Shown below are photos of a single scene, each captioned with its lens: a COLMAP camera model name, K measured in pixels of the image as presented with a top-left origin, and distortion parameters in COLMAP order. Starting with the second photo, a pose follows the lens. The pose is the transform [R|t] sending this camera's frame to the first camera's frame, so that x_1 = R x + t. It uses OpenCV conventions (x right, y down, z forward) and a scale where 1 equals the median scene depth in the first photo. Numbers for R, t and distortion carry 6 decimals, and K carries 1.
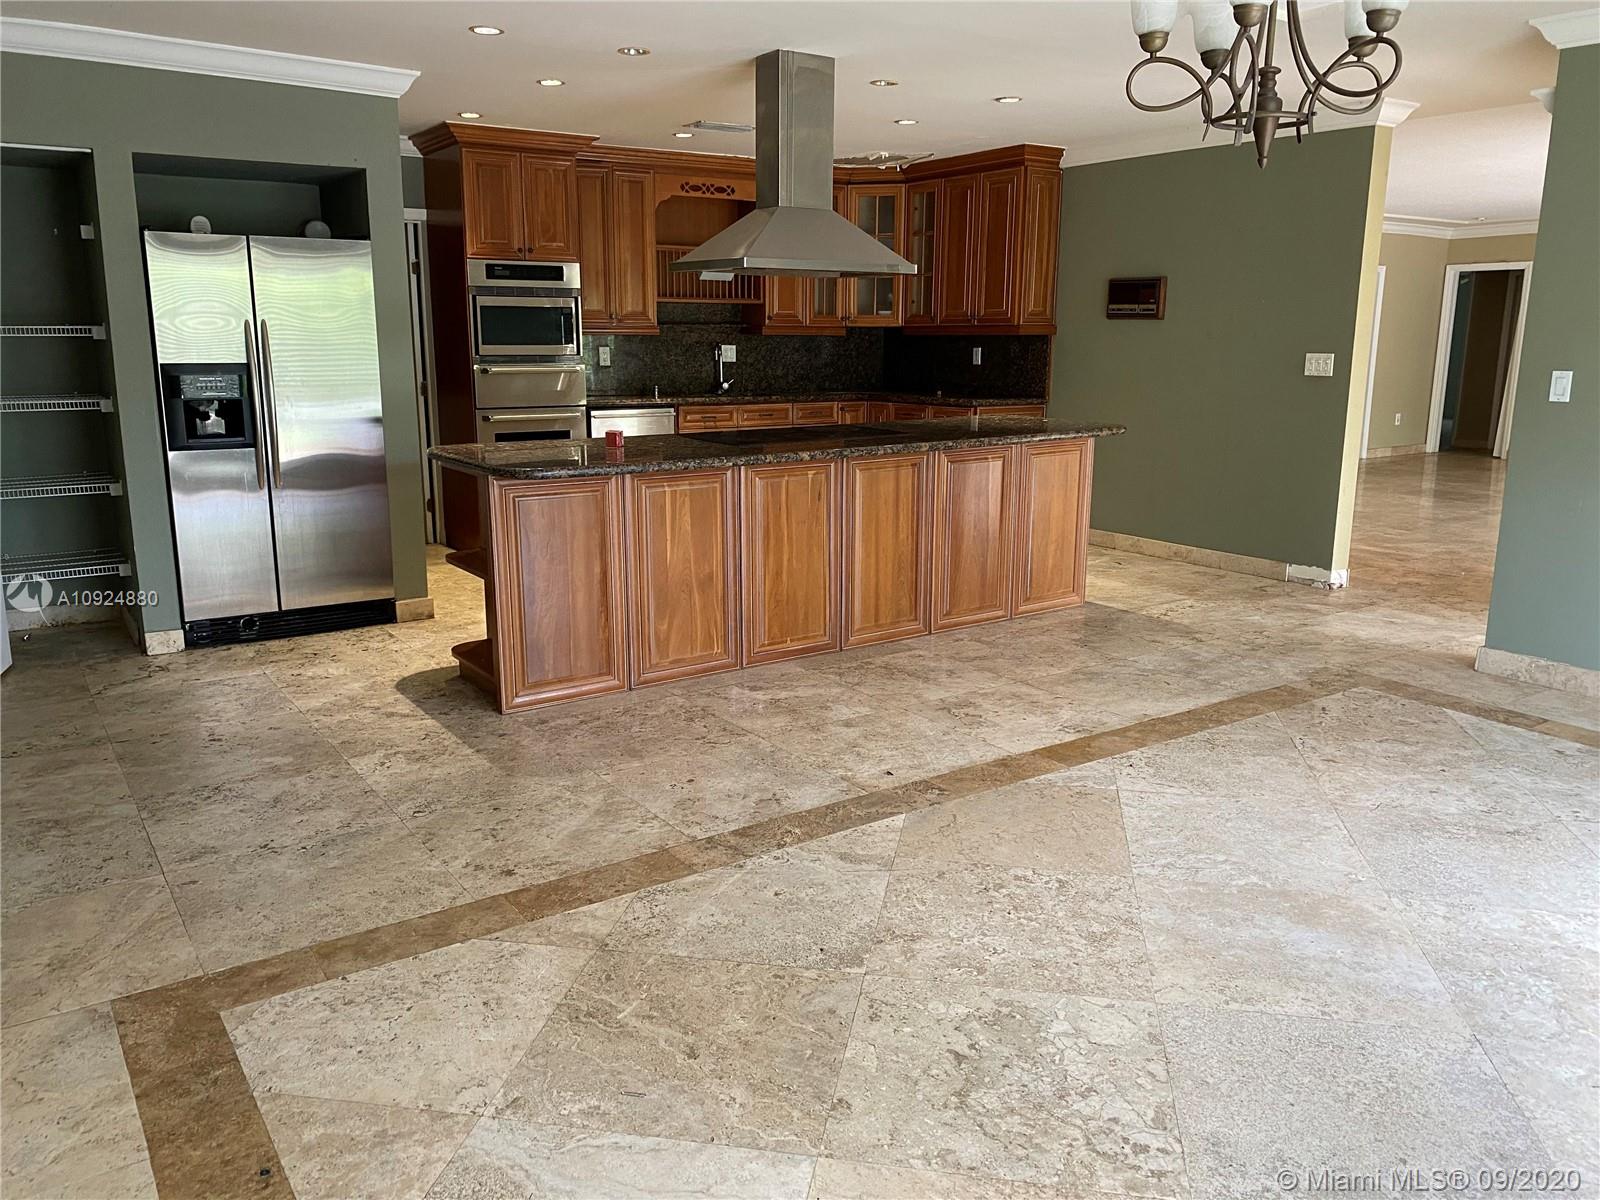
lens RADIAL K [[1215.4, 0, 800.5], [0, 1215.4, 601.3], [0, 0, 1]] dist [0.006647, -0.002822]
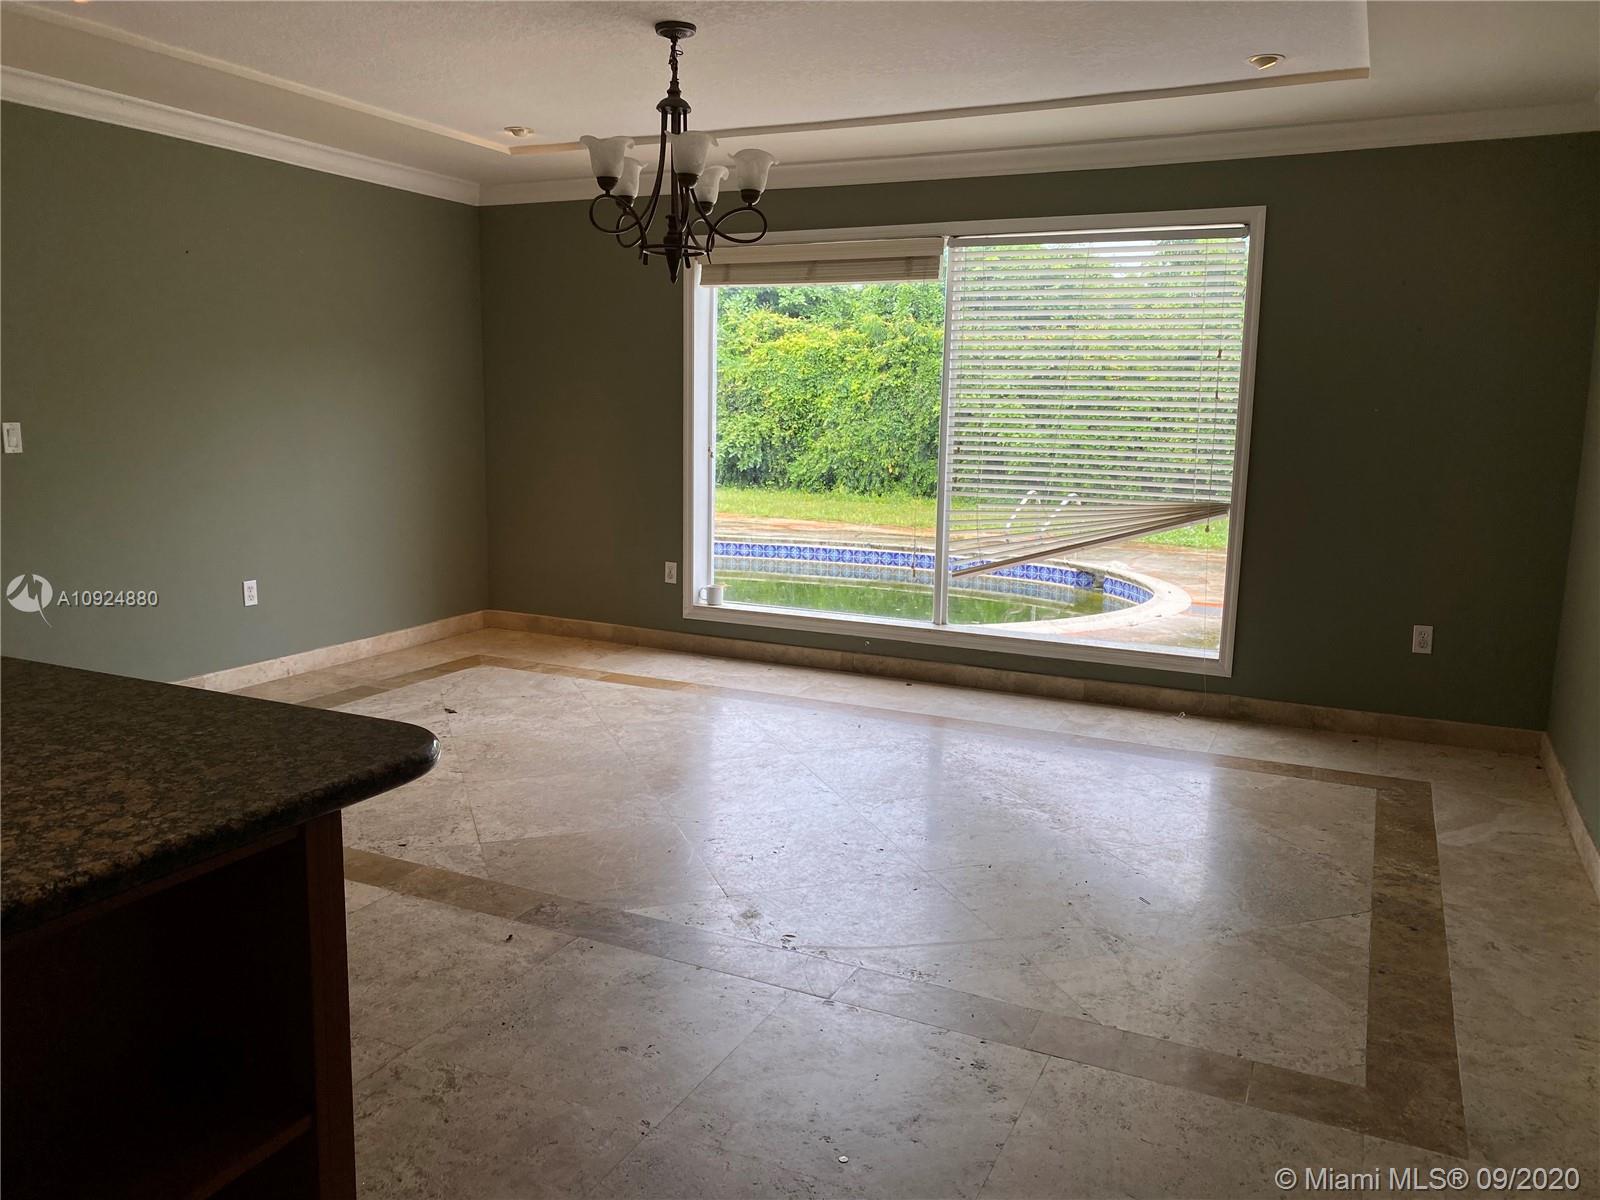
lens RADIAL K [[1215.4, 0, 799.9], [0, 1215.4, 599.4], [0, 0, 1]] dist [0.006647, -0.002822]
pose [[-0.498009, -0.161076, 0.852081, -0.975257], [0.170990, 0.945066, 0.278591, -0.380139], [-0.850147, 0.284439, -0.443109, 1.624949]]
